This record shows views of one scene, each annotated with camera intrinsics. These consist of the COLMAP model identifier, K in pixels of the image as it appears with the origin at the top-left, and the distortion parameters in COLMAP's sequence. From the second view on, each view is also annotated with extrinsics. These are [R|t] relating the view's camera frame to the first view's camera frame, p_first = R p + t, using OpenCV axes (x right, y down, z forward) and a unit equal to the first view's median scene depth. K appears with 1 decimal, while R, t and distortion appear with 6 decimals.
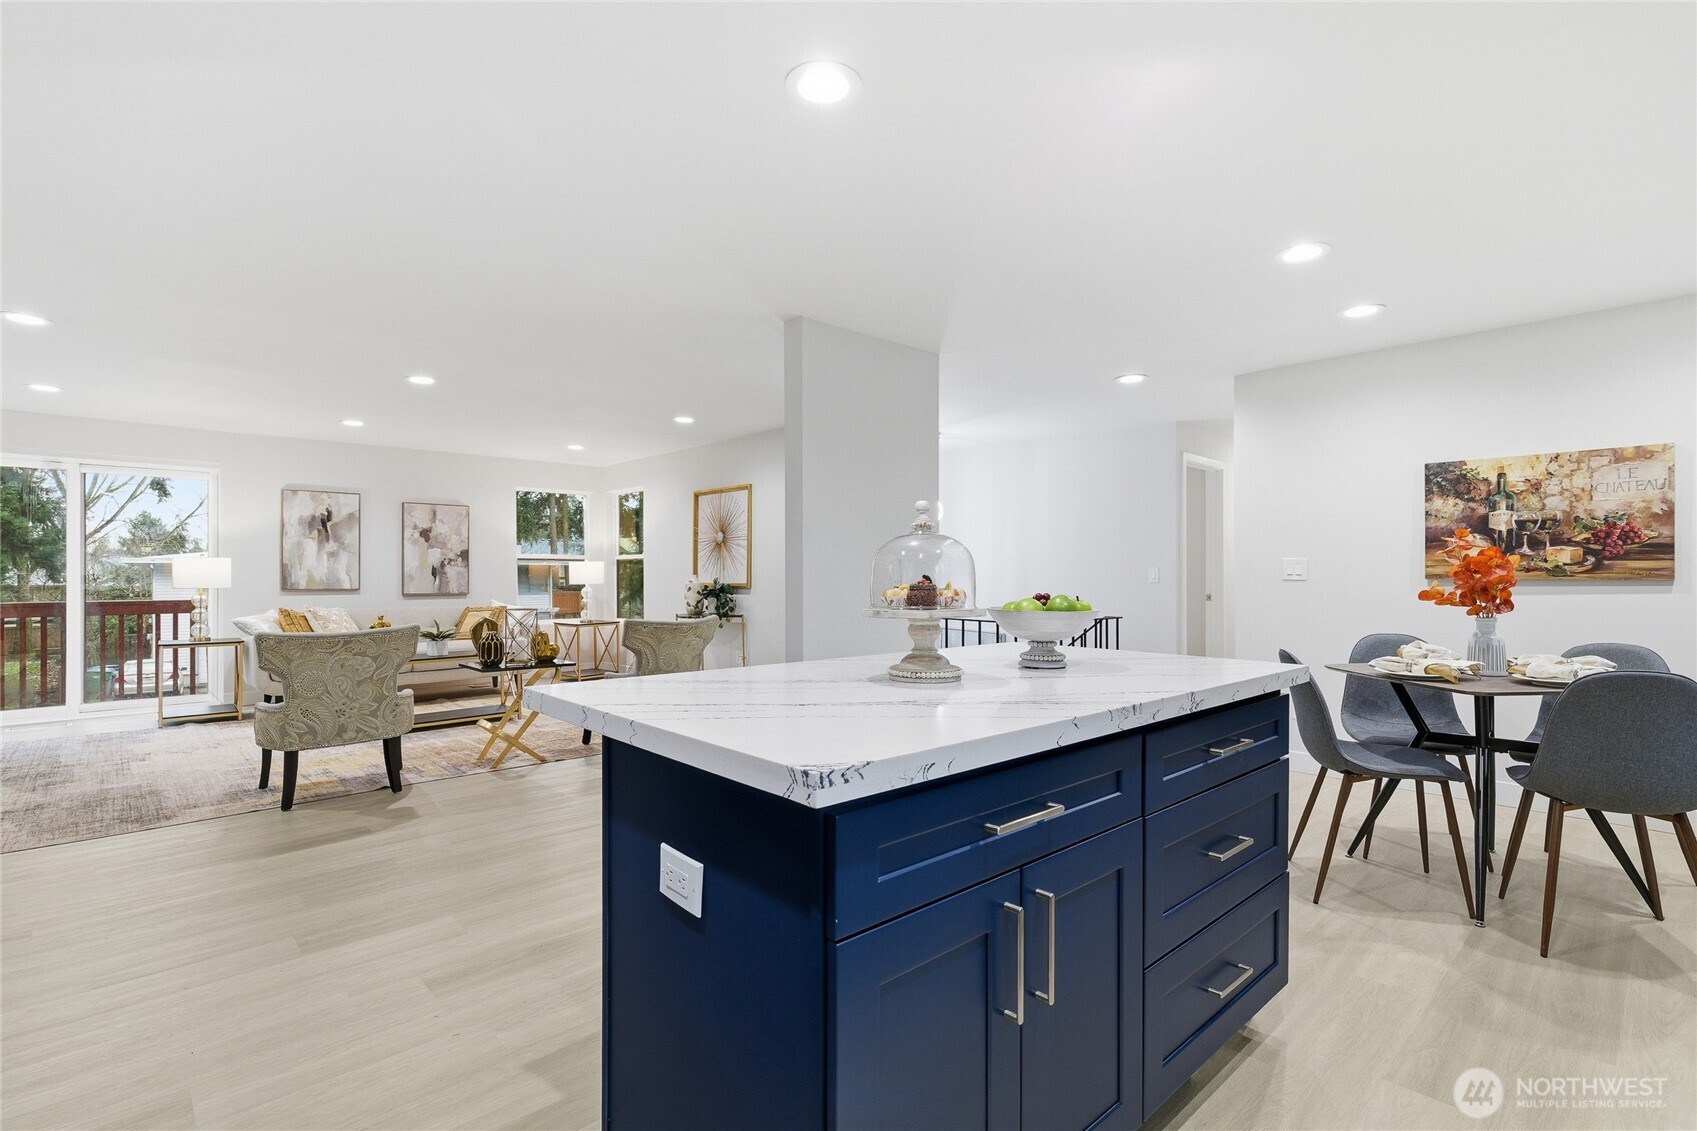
lens RADIAL K [[777.3, 0, 848.4], [0, 777.3, 570.7], [0, 0, 1]] dist [-0.001648, 0.000060]
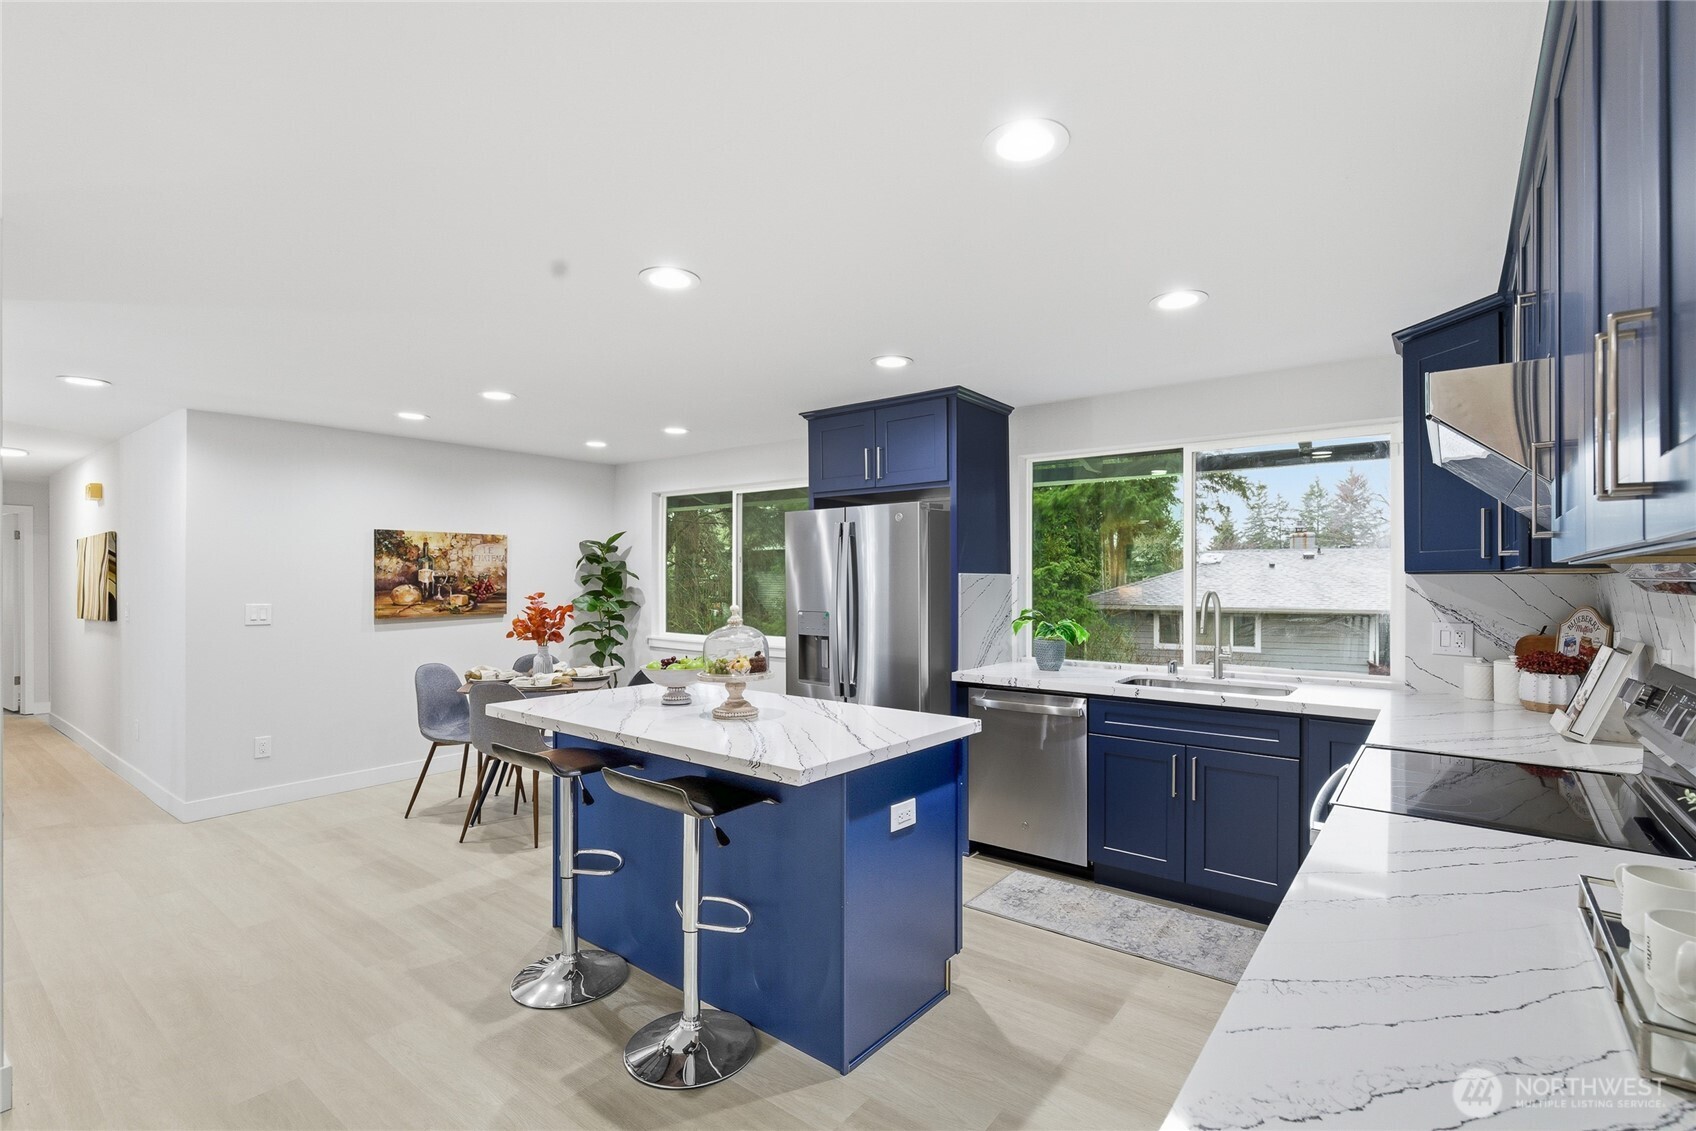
lens RADIAL K [[776.9, 0, 848.3], [0, 776.9, 574.1], [0, 0, 1]] dist [-0.001648, 0.000060]
pose [[-0.171715, 0.002610, 0.985143, -0.708598], [-0.001992, 0.999994, -0.002996, -0.067125], [-0.985145, -0.002477, -0.171709, 0.494850]]
